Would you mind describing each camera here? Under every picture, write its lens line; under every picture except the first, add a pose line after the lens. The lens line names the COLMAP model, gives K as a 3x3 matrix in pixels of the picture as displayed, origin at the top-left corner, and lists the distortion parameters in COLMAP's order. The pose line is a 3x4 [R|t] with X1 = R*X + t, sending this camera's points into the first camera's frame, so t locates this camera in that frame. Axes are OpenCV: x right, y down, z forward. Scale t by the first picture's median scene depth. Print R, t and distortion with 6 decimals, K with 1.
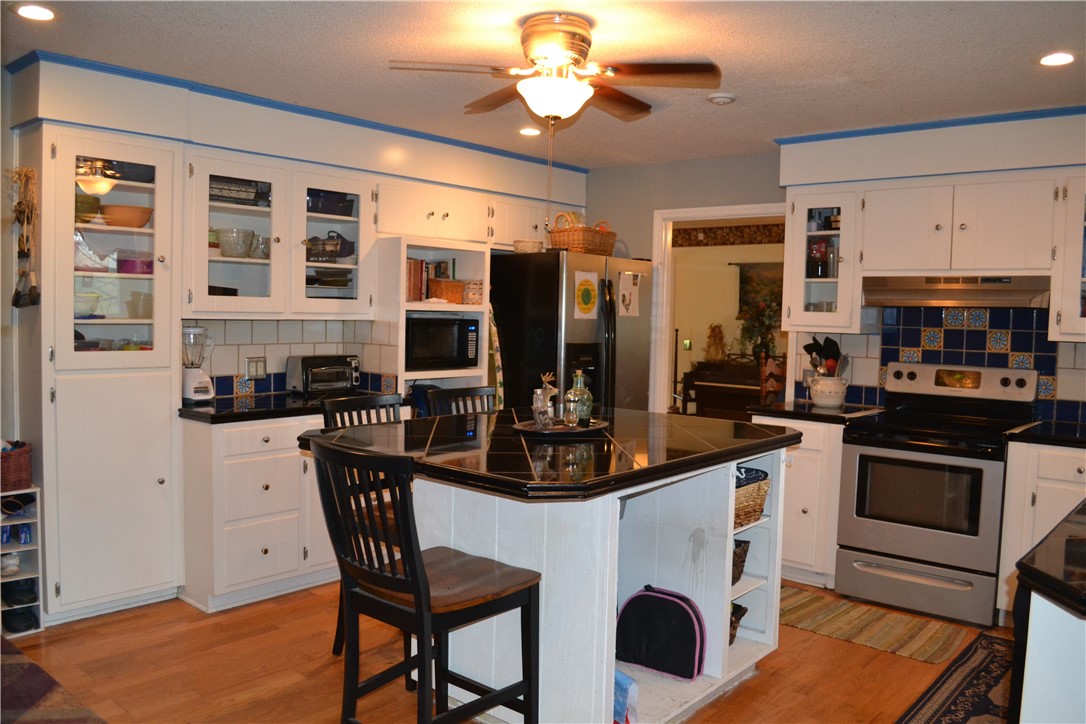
lens RADIAL K [[855.3, 0, 544.8], [0, 855.3, 365.2], [0, 0, 1]] dist [-0.069738, -0.014019]
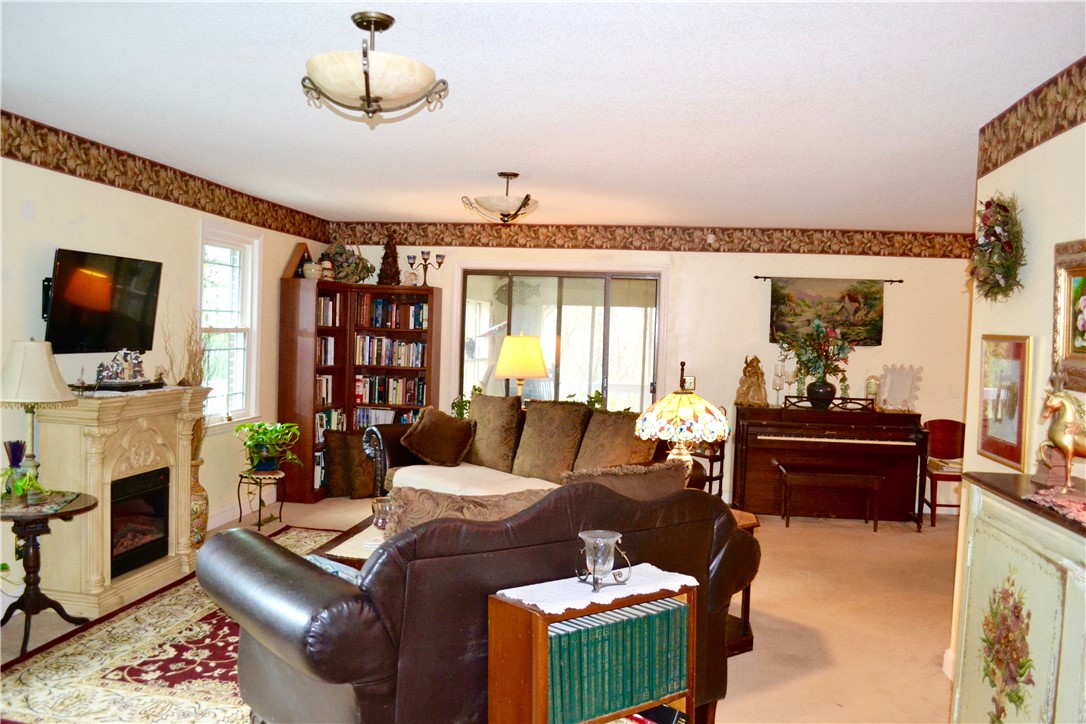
lens RADIAL K [[855.3, 0, 541.4], [0, 855.3, 360.4], [0, 0, 1]] dist [-0.069738, -0.014019]
pose [[0.853093, -0.020502, 0.521356, -0.352601], [0.022358, 0.999746, 0.002730, -0.050617], [-0.521280, 0.009327, 0.853335, 0.449940]]
